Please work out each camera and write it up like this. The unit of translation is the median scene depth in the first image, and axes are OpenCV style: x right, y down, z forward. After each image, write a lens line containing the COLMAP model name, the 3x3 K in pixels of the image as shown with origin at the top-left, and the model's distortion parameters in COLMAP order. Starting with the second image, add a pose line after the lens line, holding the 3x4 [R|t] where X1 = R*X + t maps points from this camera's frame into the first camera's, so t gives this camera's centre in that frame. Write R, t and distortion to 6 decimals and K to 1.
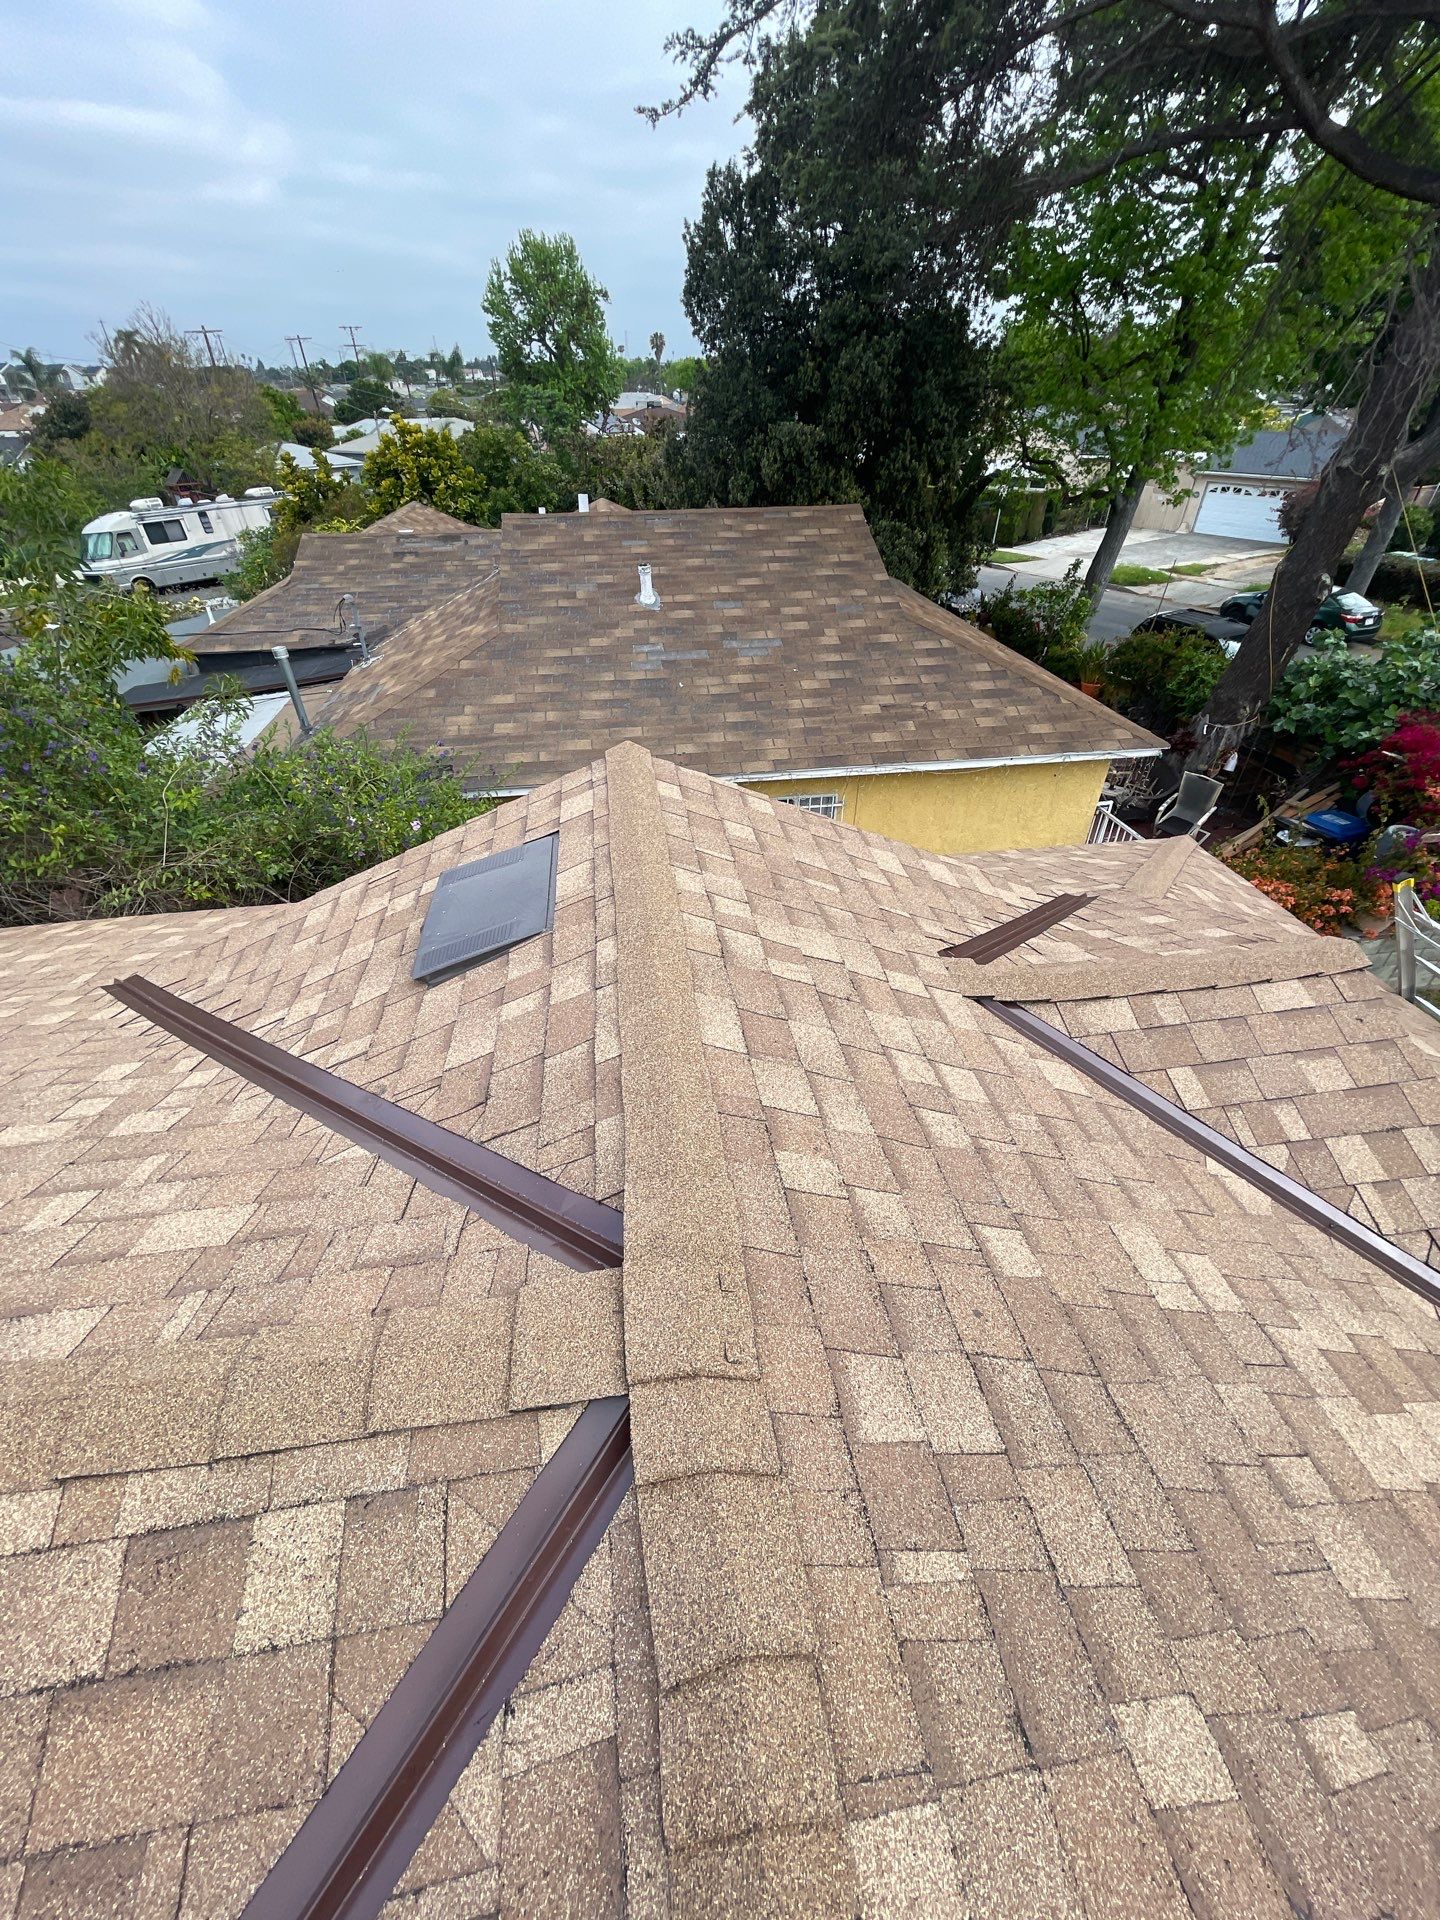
lens RADIAL K [[777.1, 0, 708.1], [0, 777.1, 967.0], [0, 0, 1]] dist [-0.017103, 0.008564]
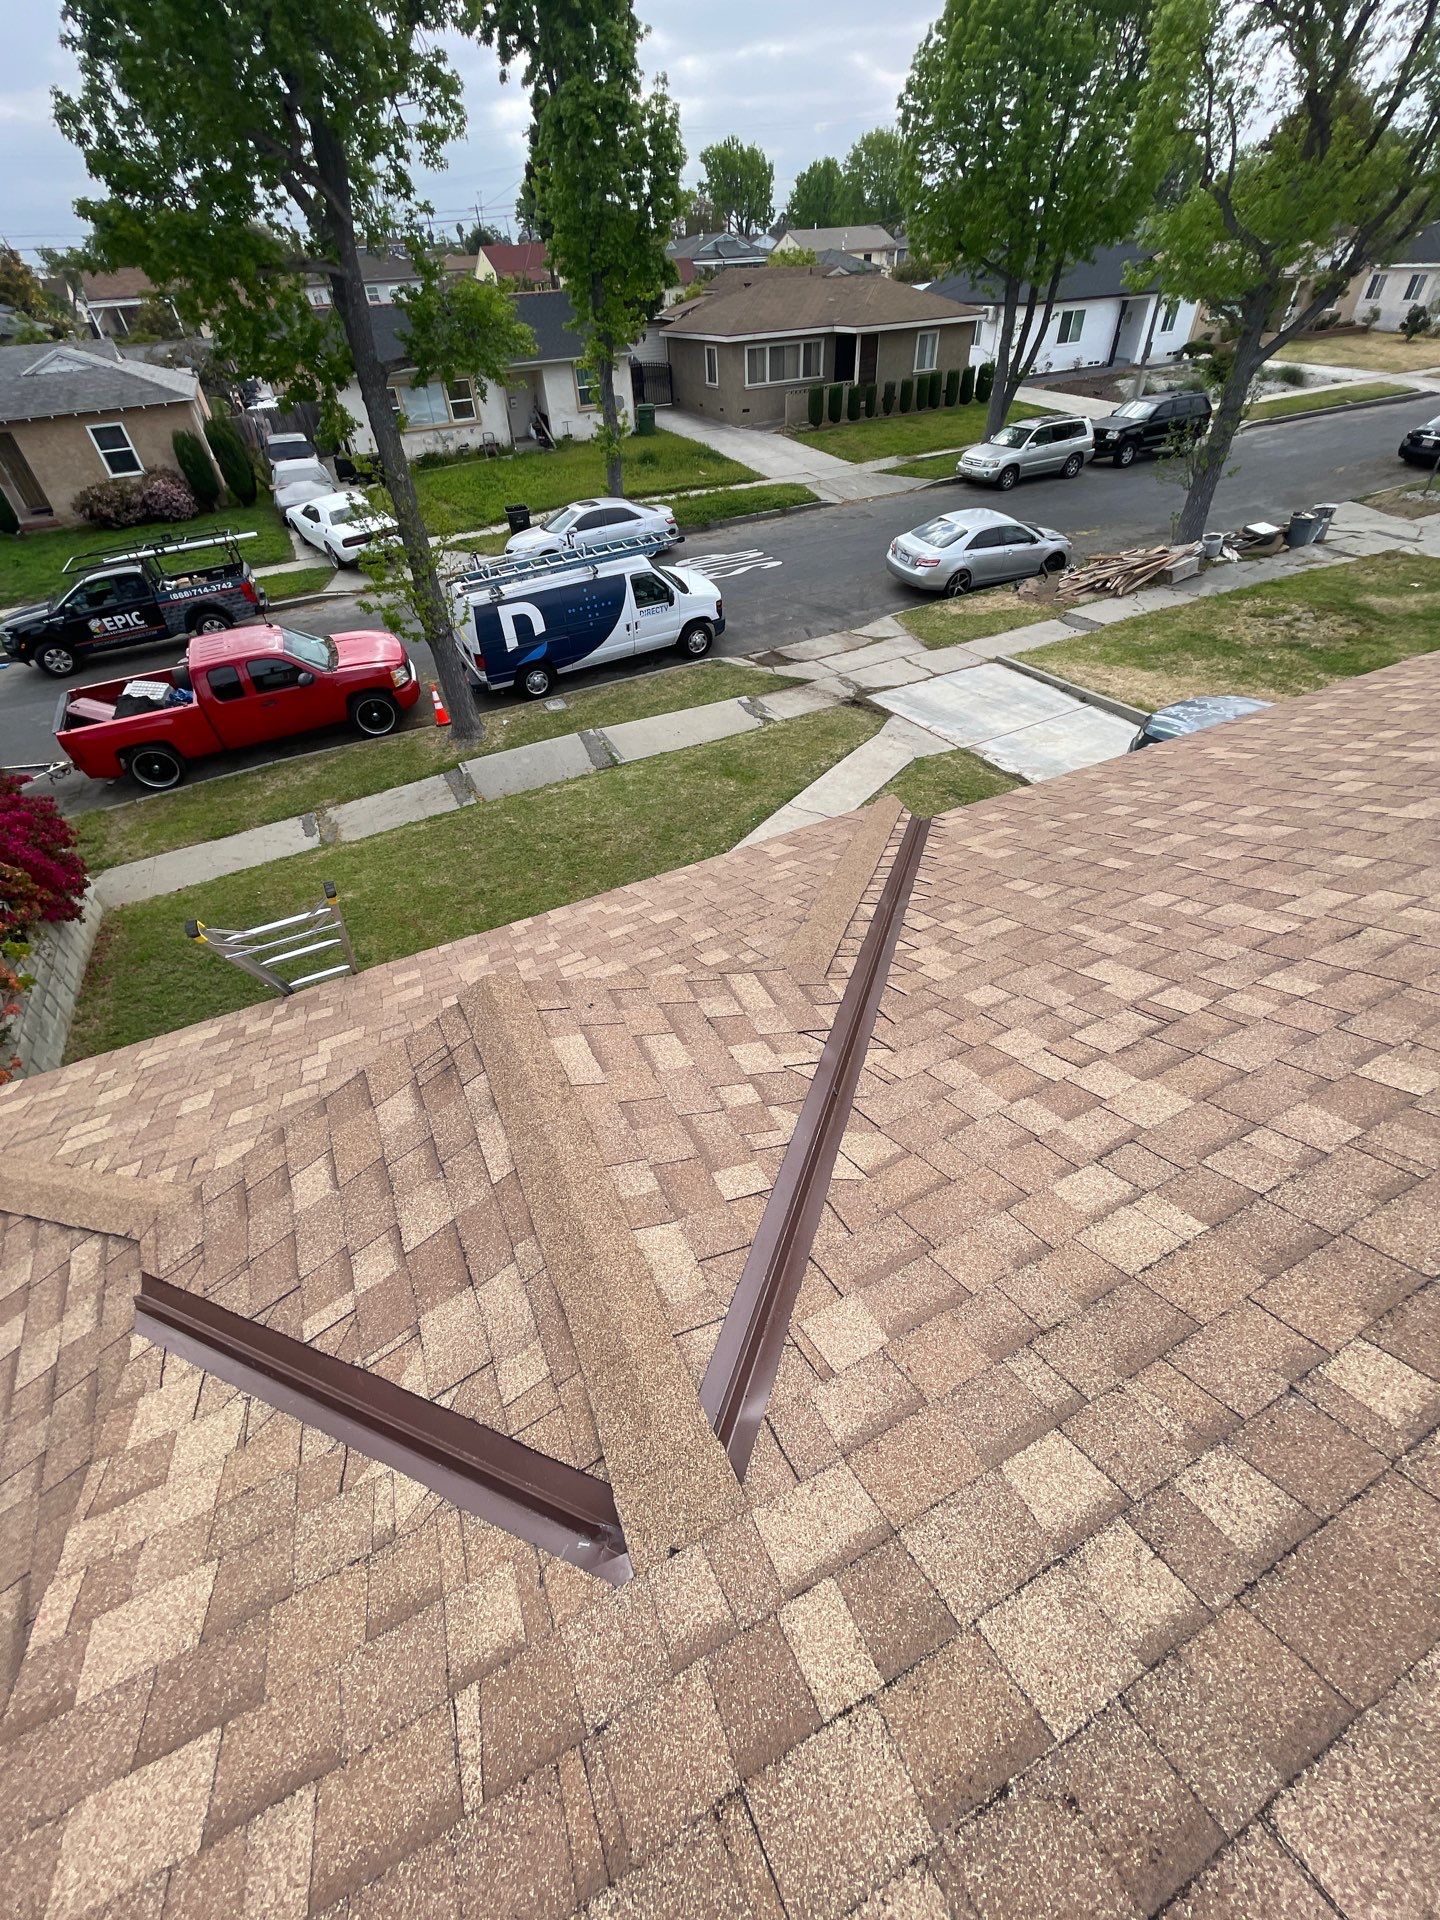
lens RADIAL K [[772.3, 0, 713.4], [0, 772.3, 969.6], [0, 0, 1]] dist [-0.014350, 0.009056]
pose [[-0.302845, -0.631986, 0.713357, 0.044707], [0.611684, 0.445100, 0.654010, -0.107517], [-0.730840, 0.634413, 0.251780, 0.153168]]
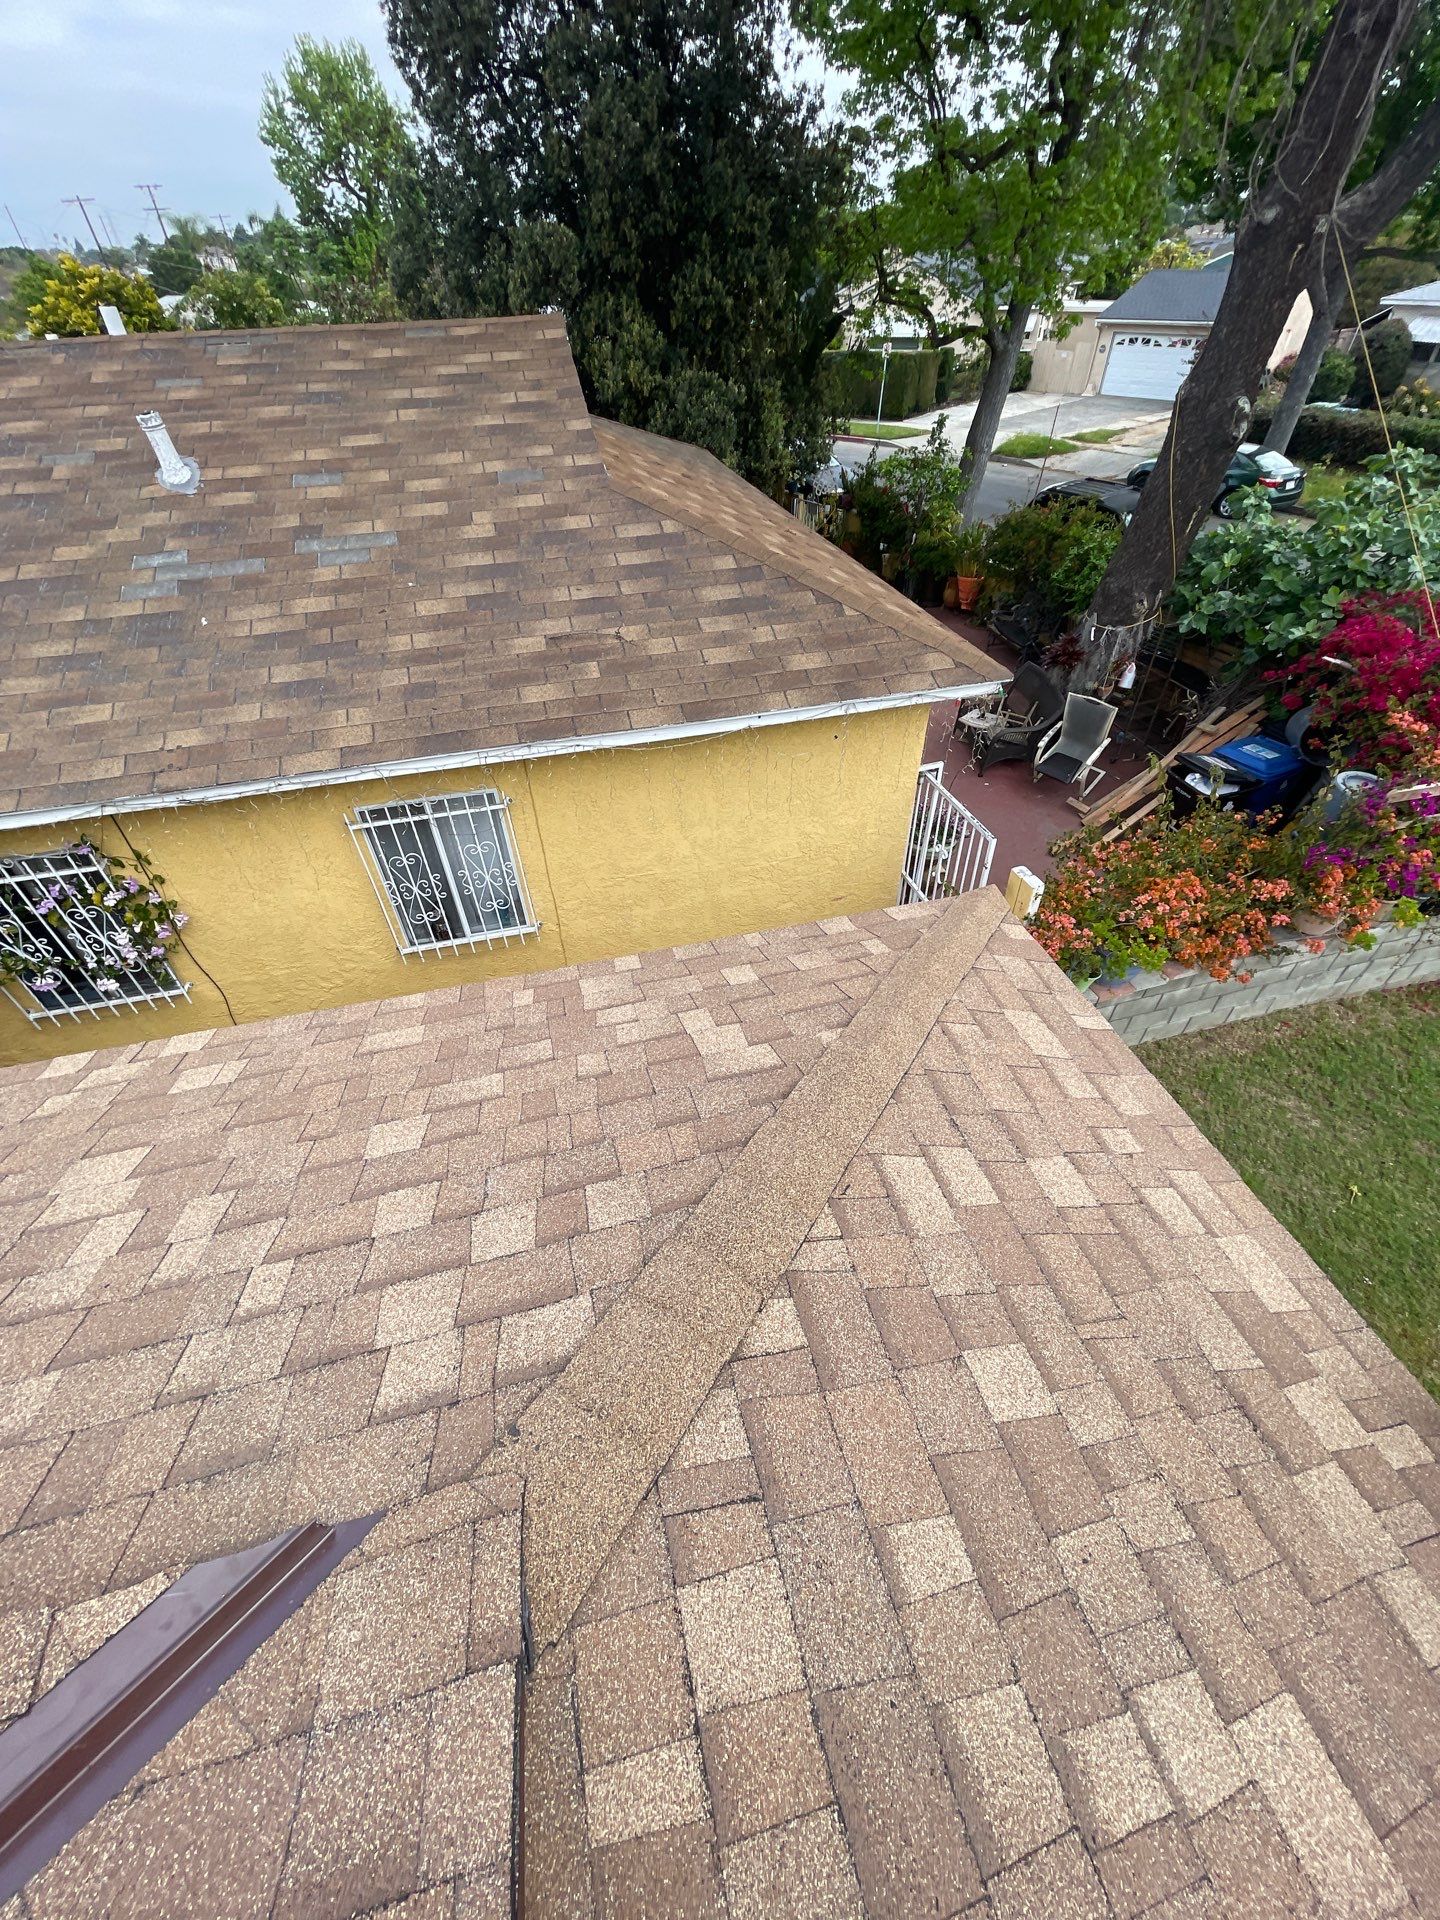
lens RADIAL K [[776.9, 0, 714.8], [0, 776.9, 958.6], [0, 0, 1]] dist [-0.009895, 0.005116]
pose [[0.994075, -0.085339, 0.067323, 0.220285], [0.079038, 0.992684, 0.091274, -0.100799], [-0.074620, -0.085412, 0.993547, 0.277138]]
